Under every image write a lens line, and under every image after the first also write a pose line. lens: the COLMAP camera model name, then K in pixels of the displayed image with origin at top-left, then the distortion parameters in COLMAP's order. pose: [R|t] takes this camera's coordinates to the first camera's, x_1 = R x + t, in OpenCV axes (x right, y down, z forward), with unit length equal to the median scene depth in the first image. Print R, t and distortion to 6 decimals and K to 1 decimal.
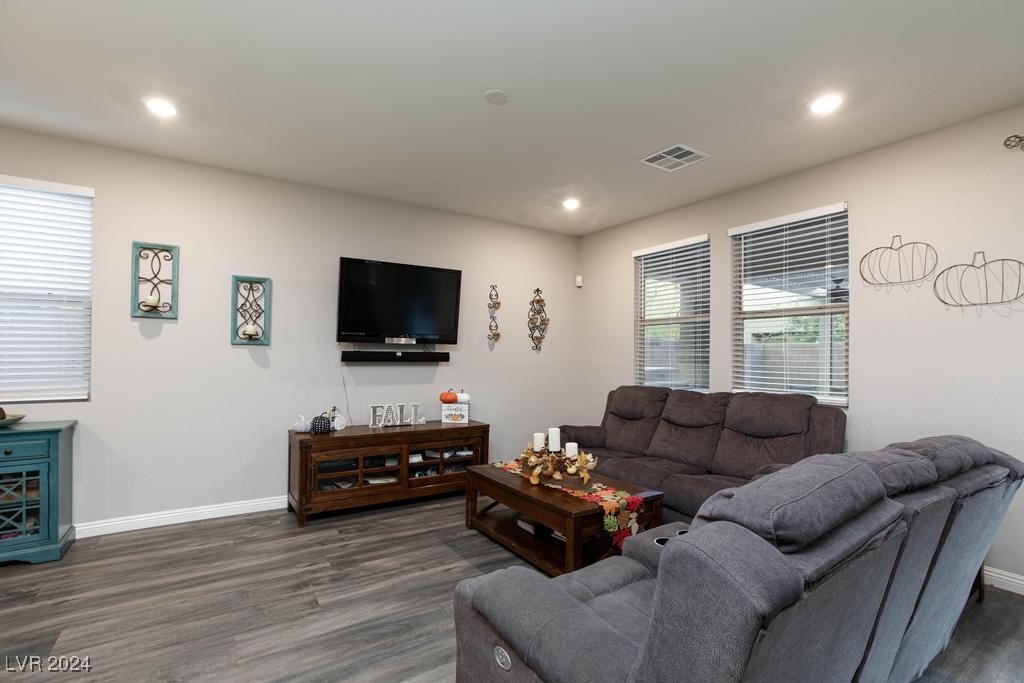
lens RADIAL K [[471.6, 0, 487.3], [0, 471.6, 351.3], [0, 0, 1]] dist [0.007031, 0.004138]
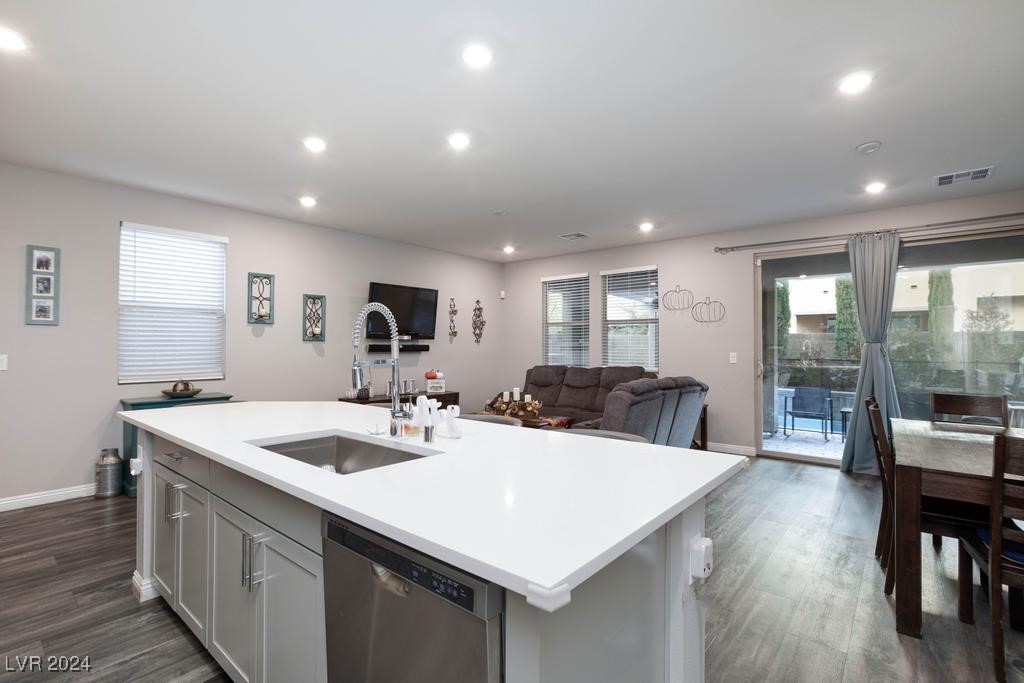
lens RADIAL K [[471.6, 0, 501.3], [0, 471.6, 345.2], [0, 0, 1]] dist [0.007031, 0.004138]
pose [[0.953195, -0.006305, 0.302291, -0.388839], [0.003626, 0.999949, 0.009424, -0.011964], [-0.302335, -0.007887, 0.953169, -0.581939]]
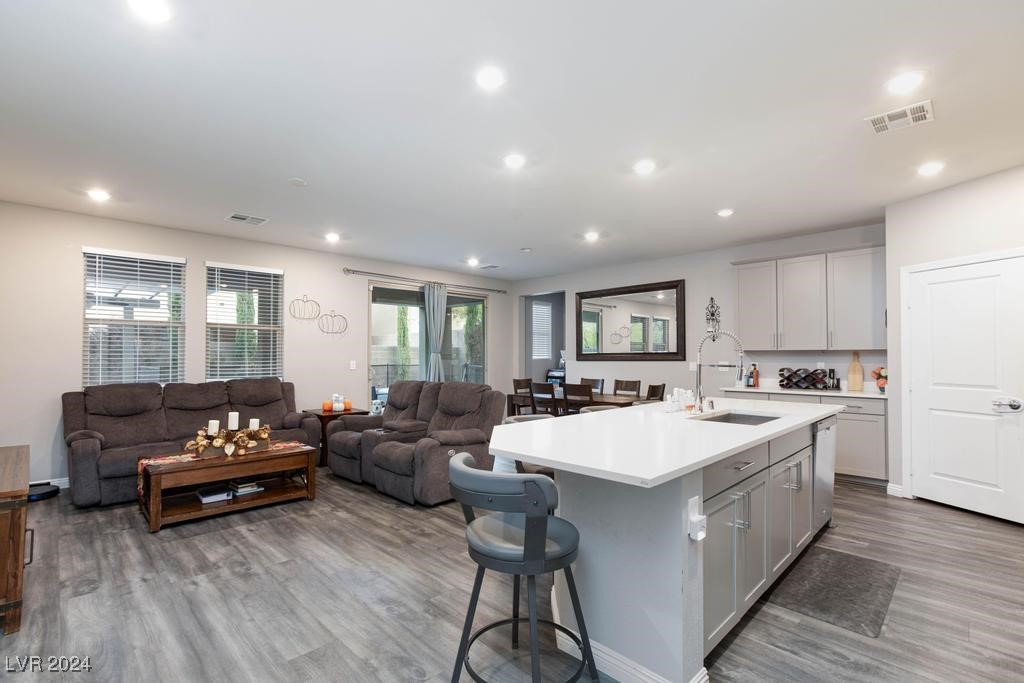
lens RADIAL K [[471.6, 0, 512.8], [0, 471.6, 344.4], [0, 0, 1]] dist [0.007031, 0.004138]
pose [[-0.215722, 0.013057, 0.976367, -1.078805], [-0.009322, 0.999837, -0.015431, -0.010306], [-0.976410, -0.012430, -0.215565, 0.445778]]
